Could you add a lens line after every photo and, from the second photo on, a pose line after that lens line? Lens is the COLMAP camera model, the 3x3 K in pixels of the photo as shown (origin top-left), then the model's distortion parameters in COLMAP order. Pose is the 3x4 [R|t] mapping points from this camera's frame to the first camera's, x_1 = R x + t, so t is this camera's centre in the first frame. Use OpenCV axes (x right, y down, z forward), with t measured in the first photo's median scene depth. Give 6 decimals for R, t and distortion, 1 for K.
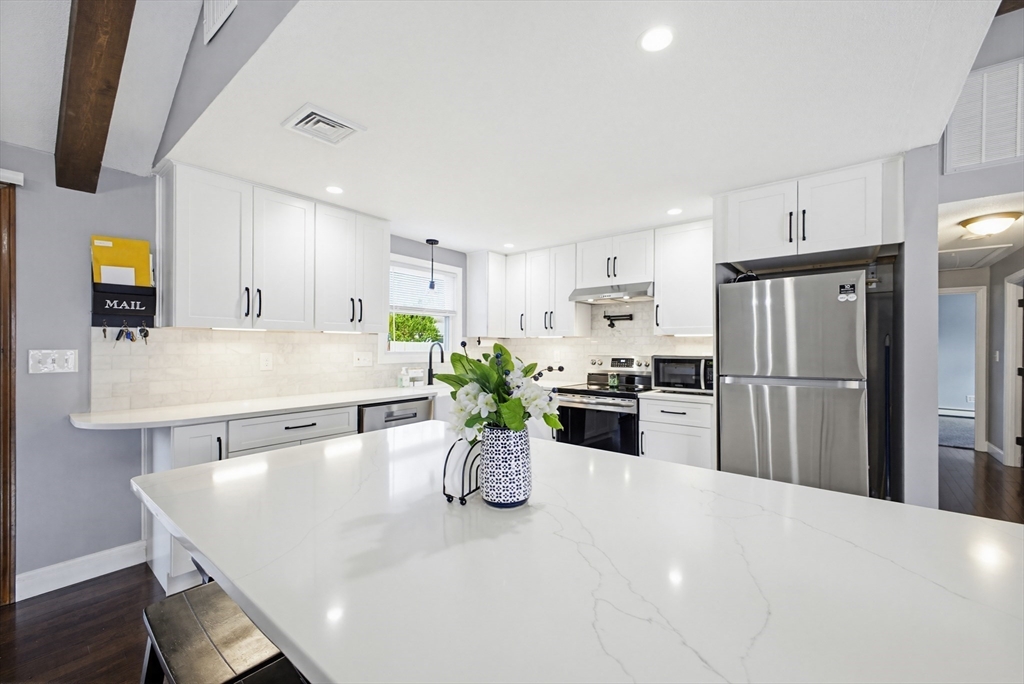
lens RADIAL K [[396.8, 0, 504.2], [0, 396.8, 343.3], [0, 0, 1]] dist [0.000277, 0.000026]
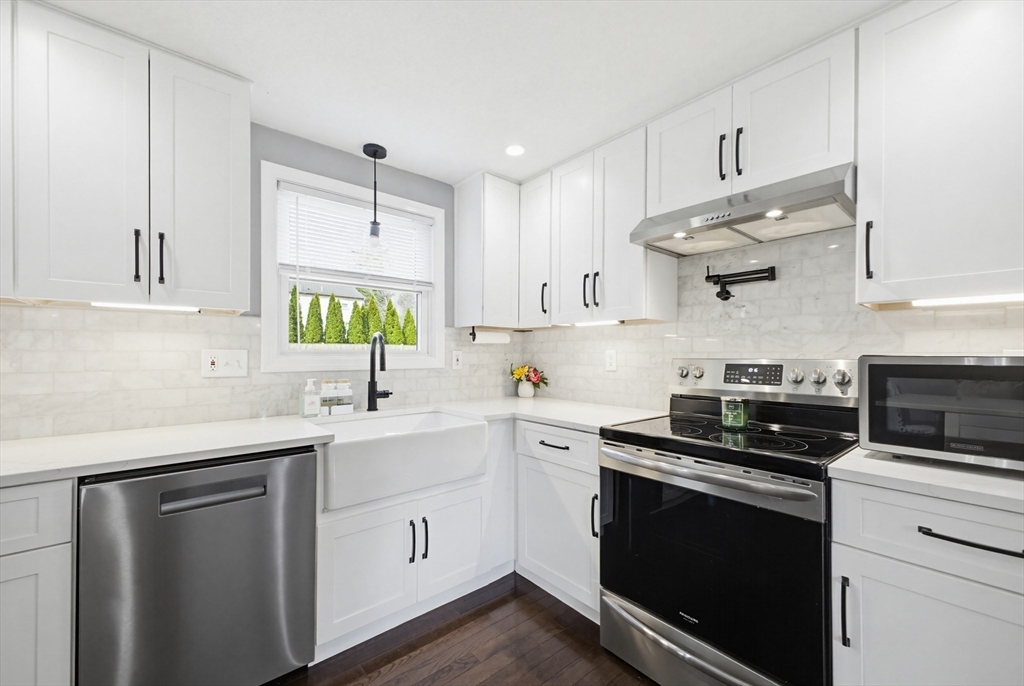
lens RADIAL K [[407.5, 0, 507.5], [0, 407.5, 352.0], [0, 0, 1]] dist [0.001647, 0.000057]
pose [[0.987413, 0.000039, -0.158160, 0.099015], [0.000996, 0.999979, 0.006464, 0.021260], [0.158157, -0.006540, 0.987392, 0.515160]]
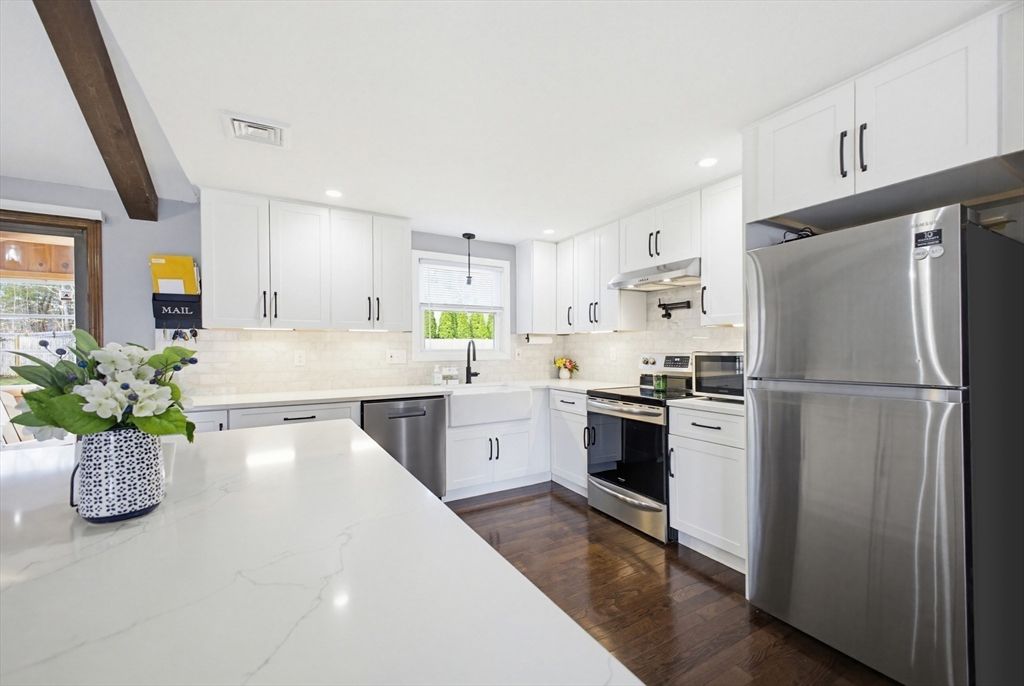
lens RADIAL K [[406.4, 0, 512.0], [0, 406.4, 343.0], [0, 0, 1]] dist [0.001442, -0.000029]
pose [[0.940083, -0.010250, -0.340791, 0.277069], [0.009734, 0.999947, -0.003225, 0.010991], [0.340807, -0.000286, 0.940133, 0.114868]]
